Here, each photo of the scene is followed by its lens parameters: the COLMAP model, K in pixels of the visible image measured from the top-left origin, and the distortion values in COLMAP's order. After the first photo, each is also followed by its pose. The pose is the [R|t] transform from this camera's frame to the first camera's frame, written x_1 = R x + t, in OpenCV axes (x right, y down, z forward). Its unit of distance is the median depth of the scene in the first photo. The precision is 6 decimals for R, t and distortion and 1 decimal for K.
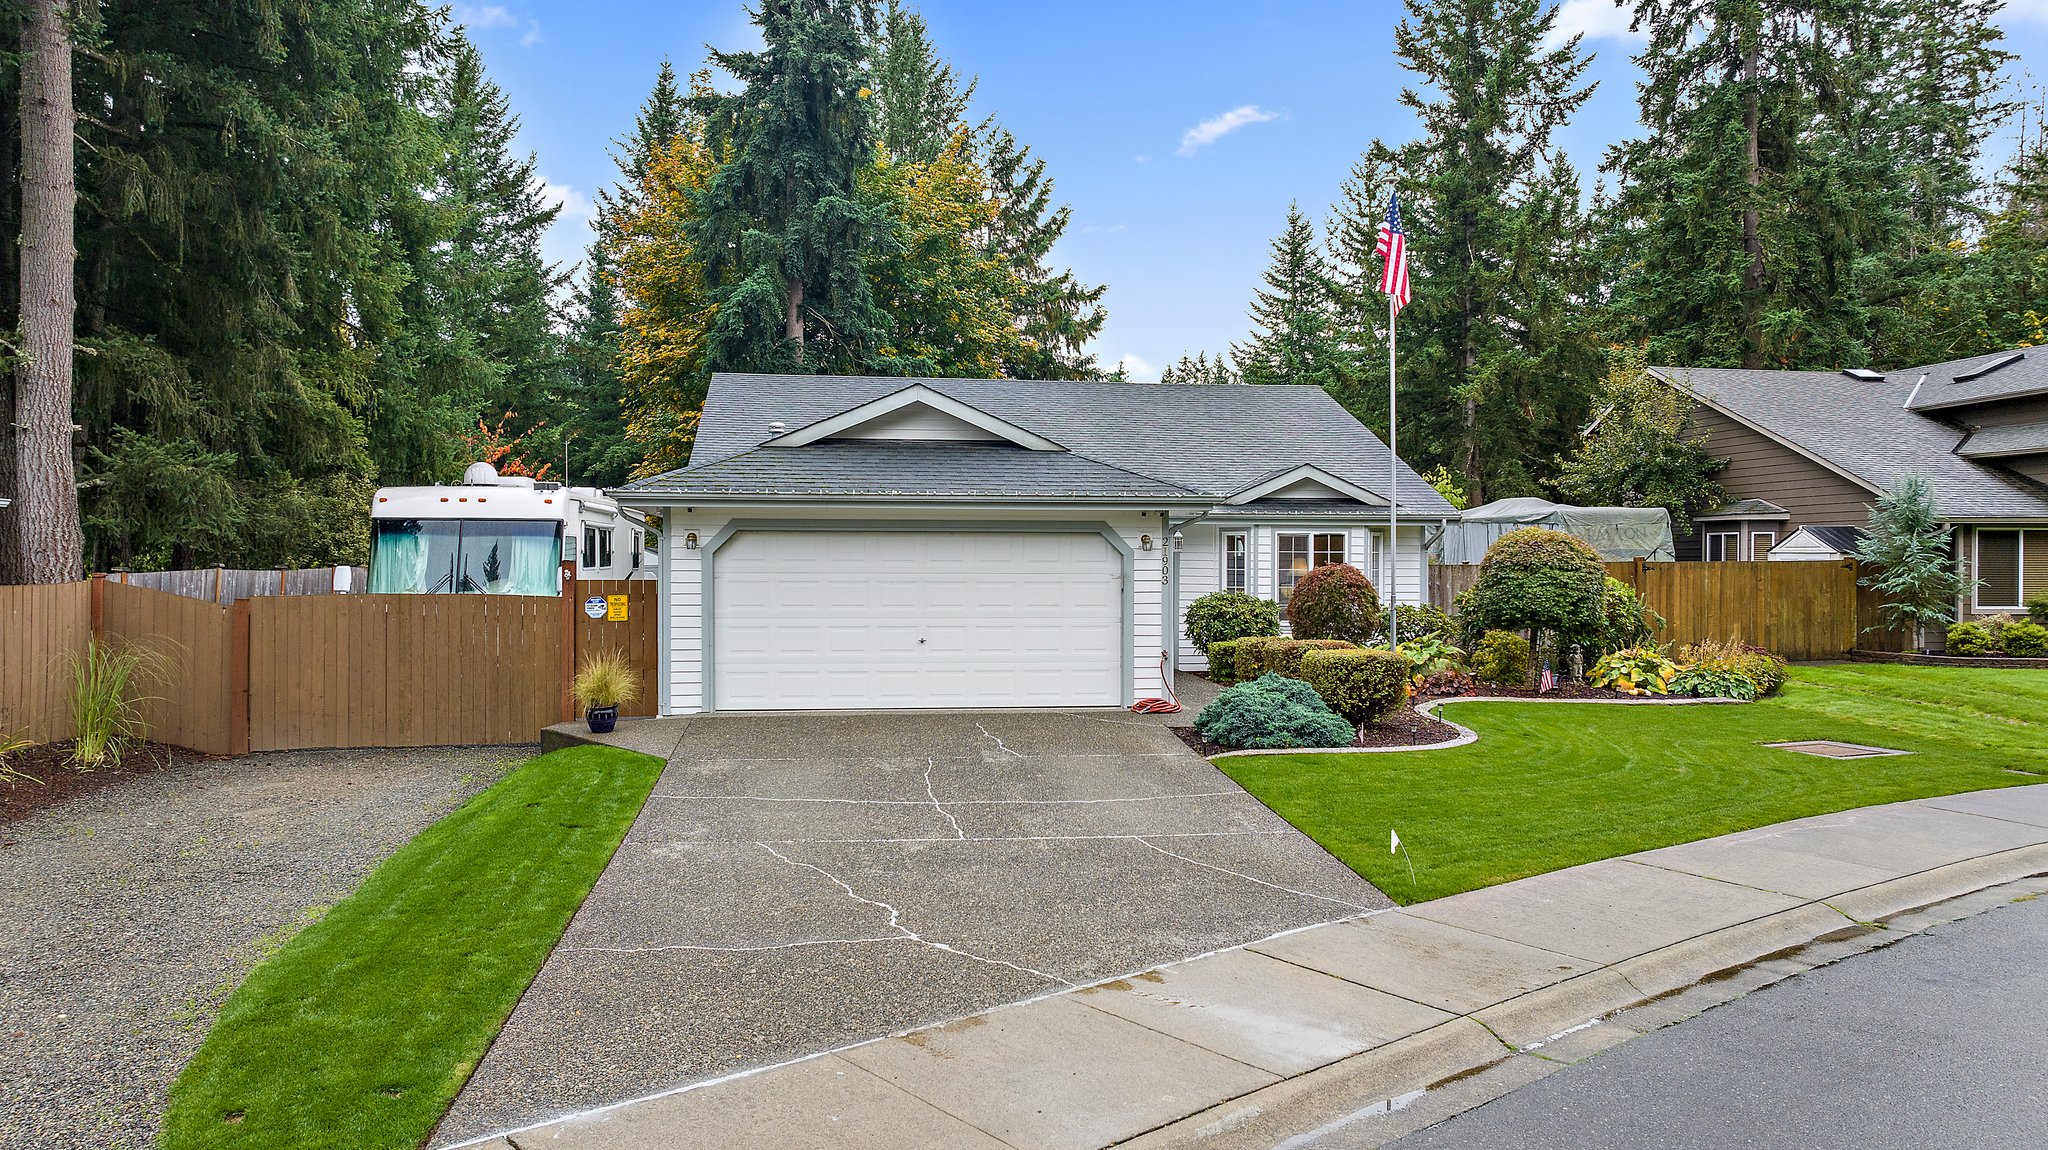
lens RADIAL K [[1480.7, 0, 935.5], [0, 1480.7, 577.1], [0, 0, 1]] dist [-0.017107, -0.005116]
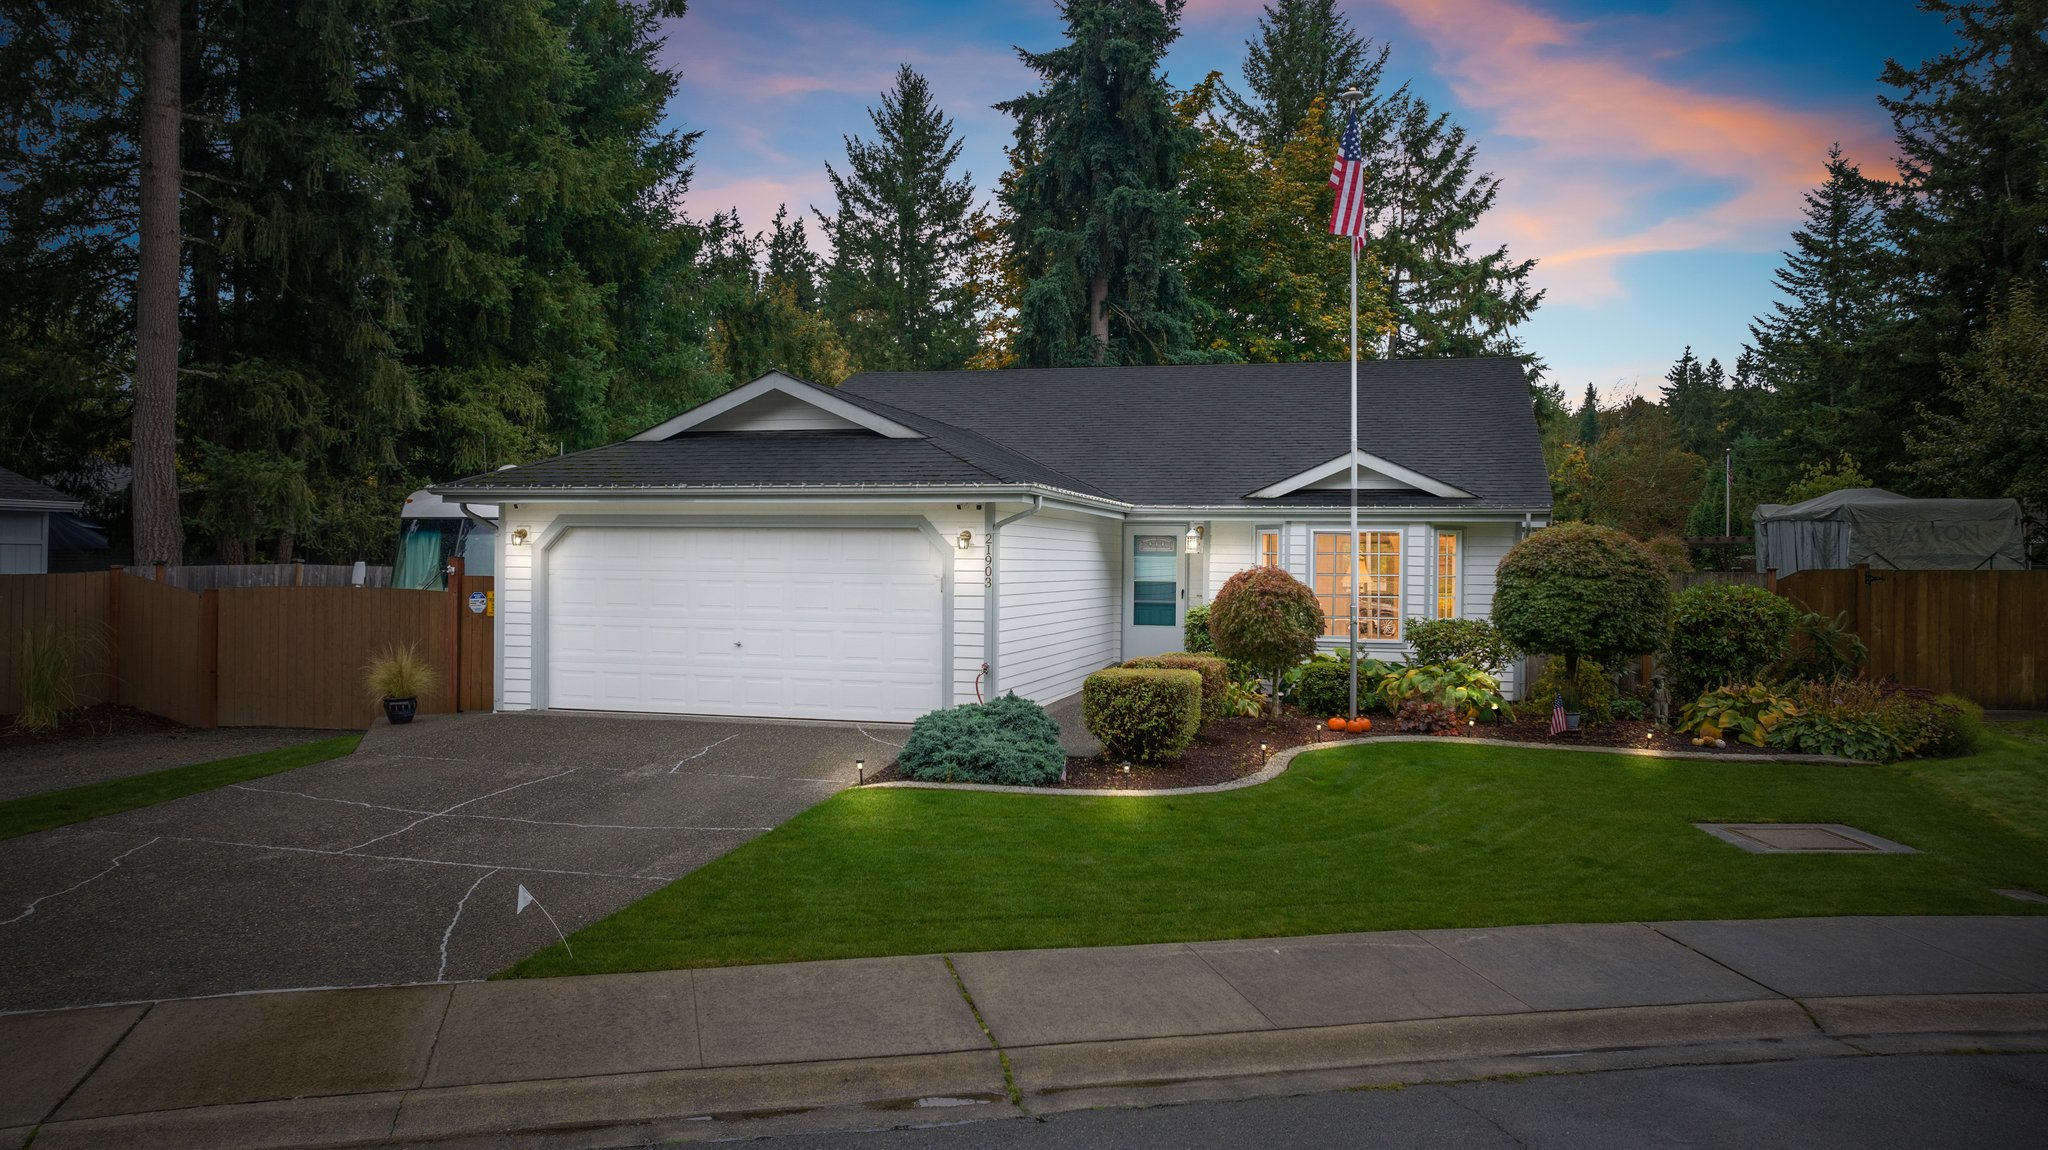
lens RADIAL K [[1458.0, 0, 1024.0], [0, 1458.0, 575.0], [0, 0, 1]] dist [-0.031347, 0.033016]
pose [[0.922527, 0.009678, -0.385810, 0.382878], [-0.012148, 0.999918, -0.003965, 0.000588], [0.385740, 0.008345, 0.922570, 0.163654]]
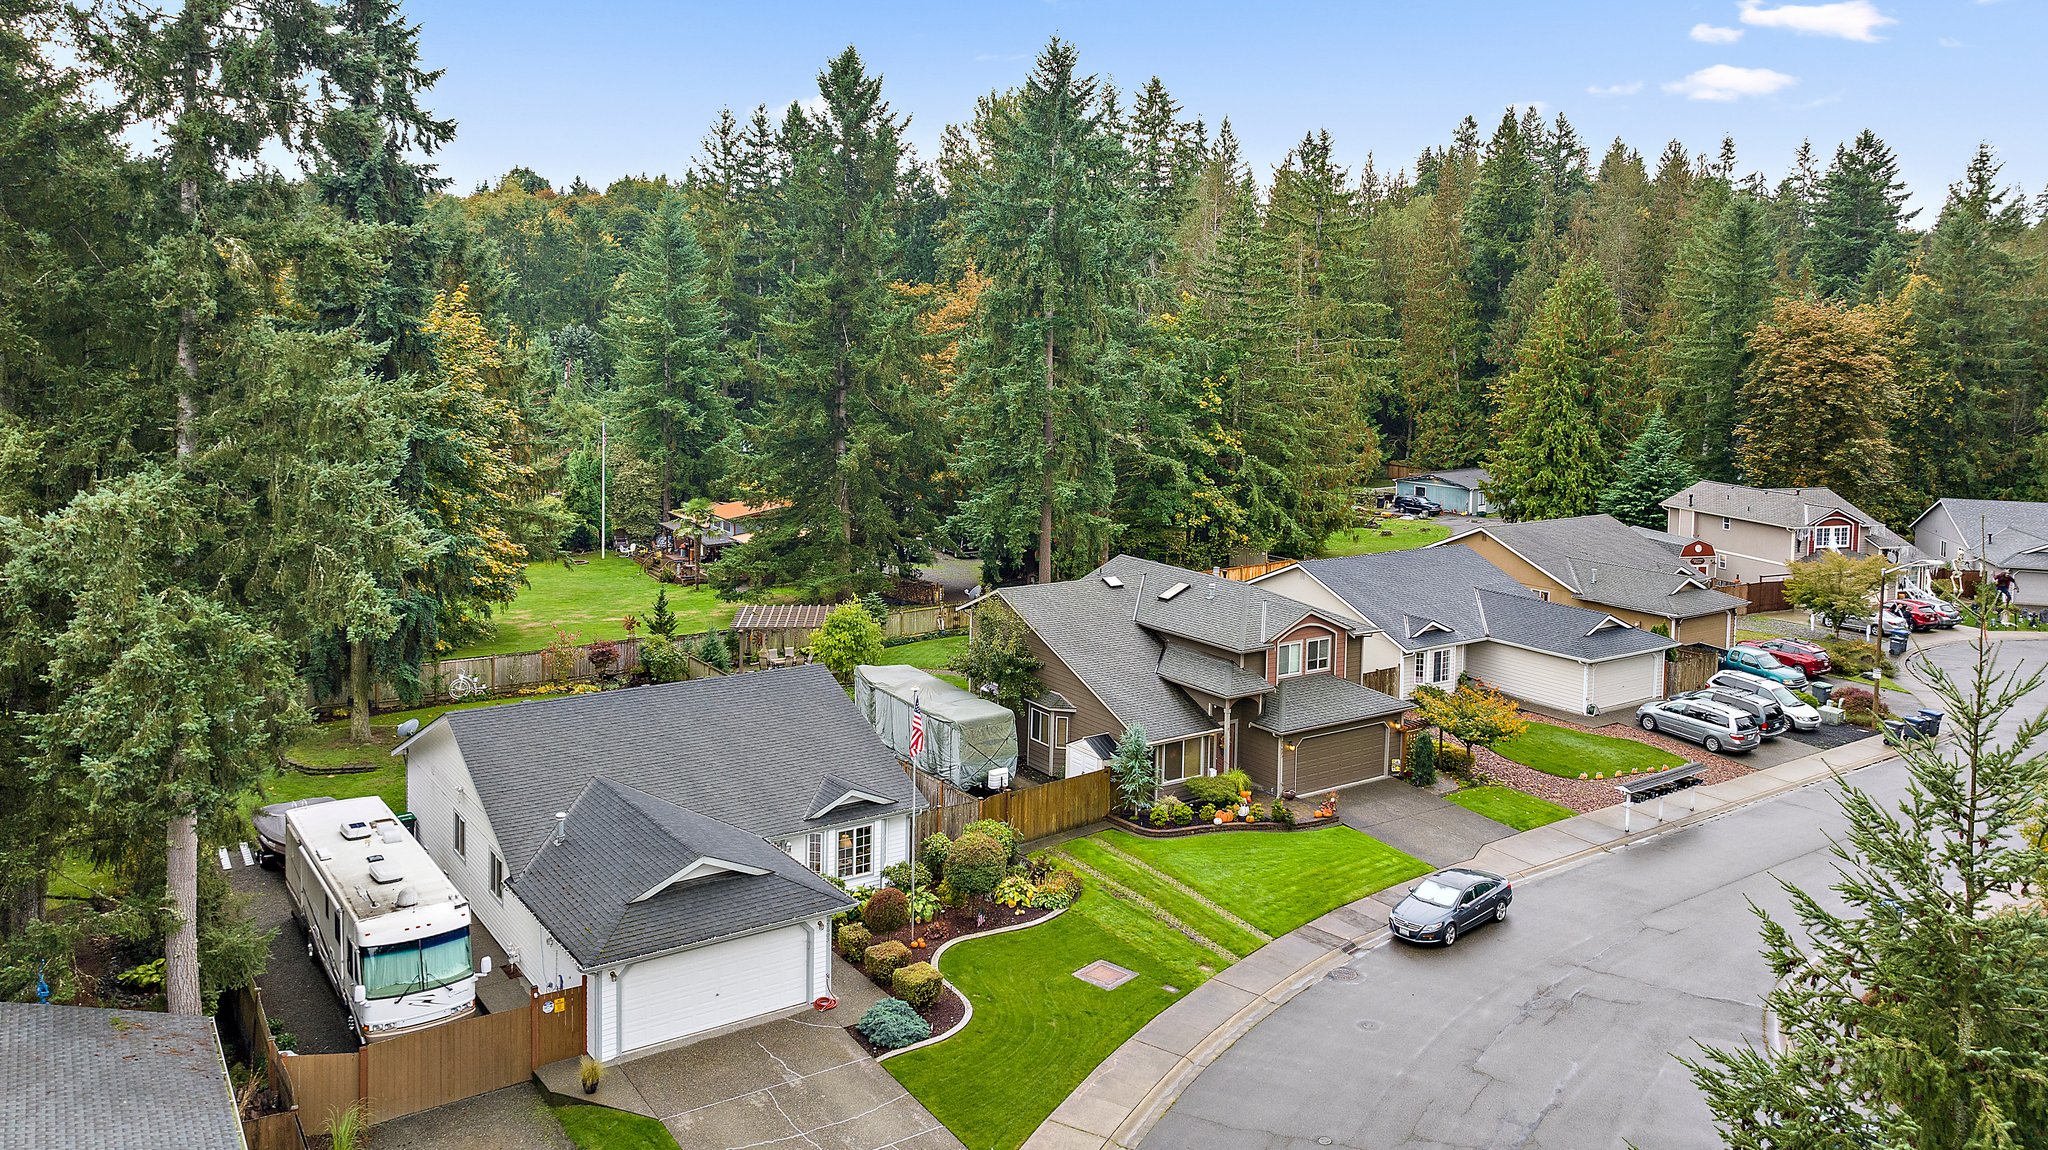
lens RADIAL K [[1453.0, 0, 1027.6], [0, 1453.0, 568.7], [0, 0, 1]] dist [-0.028930, -0.000726]
pose [[0.872112, -0.045025, 0.487231, -0.425040], [-0.006498, 0.994604, 0.103542, -0.546490], [-0.489263, -0.093466, 0.867113, -0.633478]]
